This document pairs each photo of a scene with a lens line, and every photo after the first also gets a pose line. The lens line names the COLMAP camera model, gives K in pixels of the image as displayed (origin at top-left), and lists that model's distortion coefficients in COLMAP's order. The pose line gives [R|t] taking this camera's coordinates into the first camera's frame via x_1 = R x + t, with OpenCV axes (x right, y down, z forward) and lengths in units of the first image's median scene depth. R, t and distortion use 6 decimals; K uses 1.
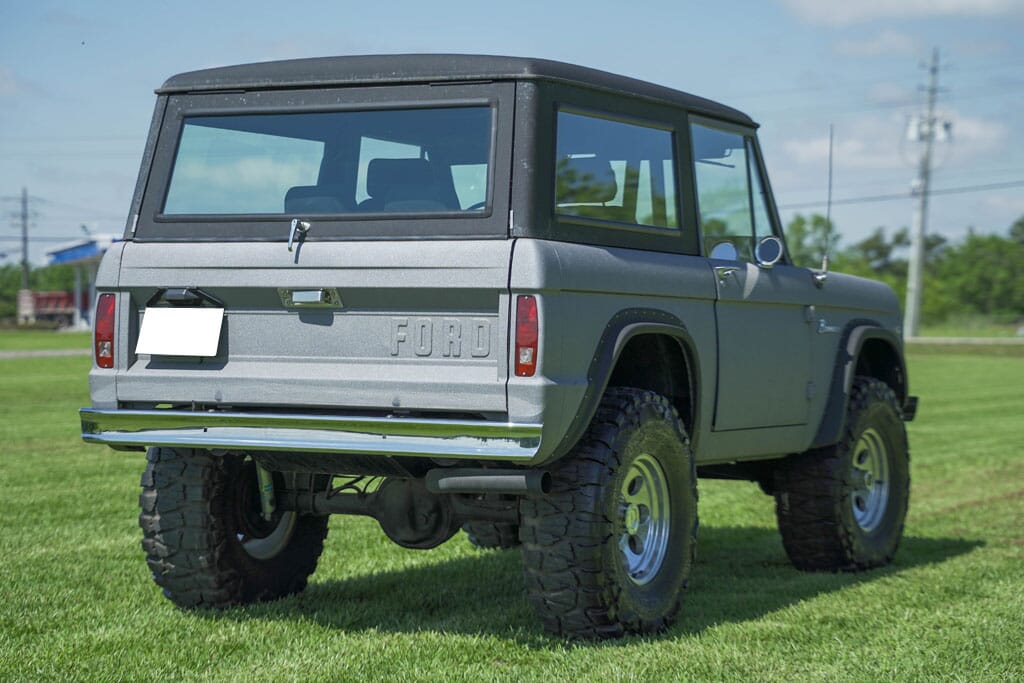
lens RADIAL K [[2298.5, 0, 512.0], [0, 2298.5, 341.5], [0, 0, 1]] dist [0.237365, 0.504625]
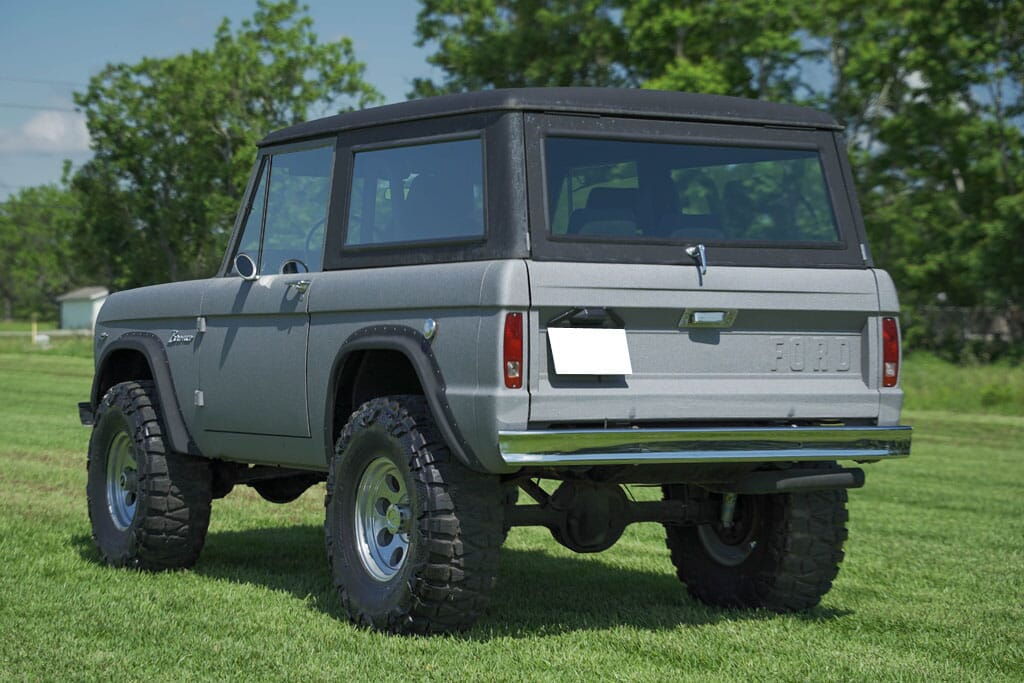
lens RADIAL K [[2329.5, 0, 458.5], [0, 2329.5, 340.7], [0, 0, 1]] dist [0.275227, -0.097559]
pose [[0.537877, -0.007541, 0.842990, -1.064117], [0.002484, 0.999970, 0.007360, -0.016827], [-0.843020, -0.001865, 0.537879, 0.512785]]
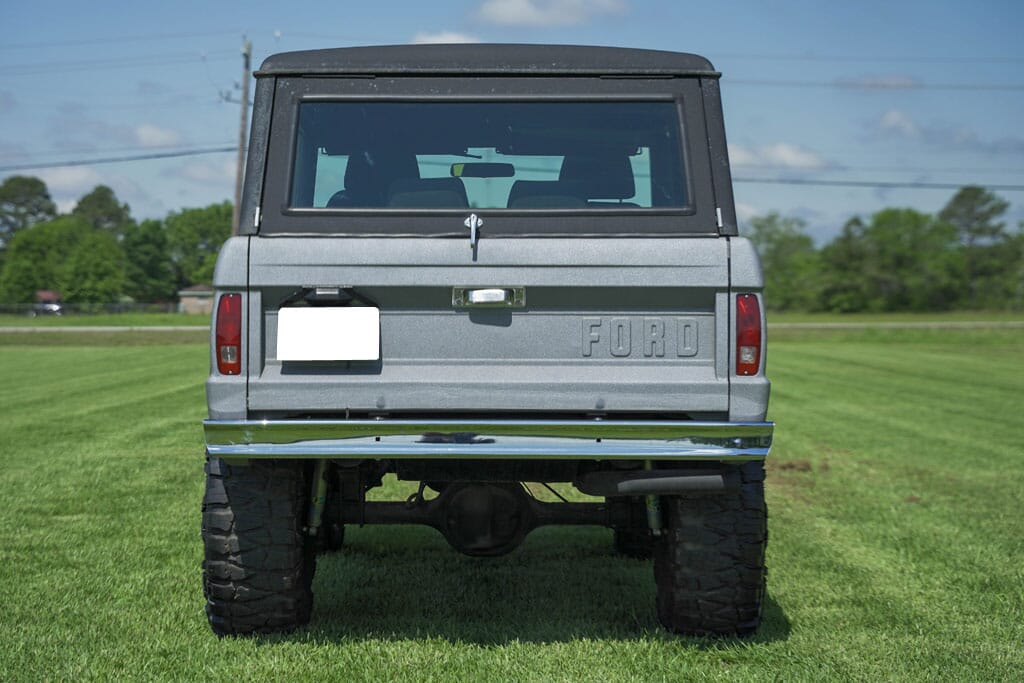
lens RADIAL K [[2329.5, 0, 458.5], [0, 2329.5, 340.7], [0, 0, 1]] dist [0.275227, -0.097559]
pose [[0.889212, -0.013053, 0.457309, -0.539358], [0.010780, 0.999913, 0.007578, -0.008416], [-0.457369, -0.001809, 0.889275, 0.147790]]
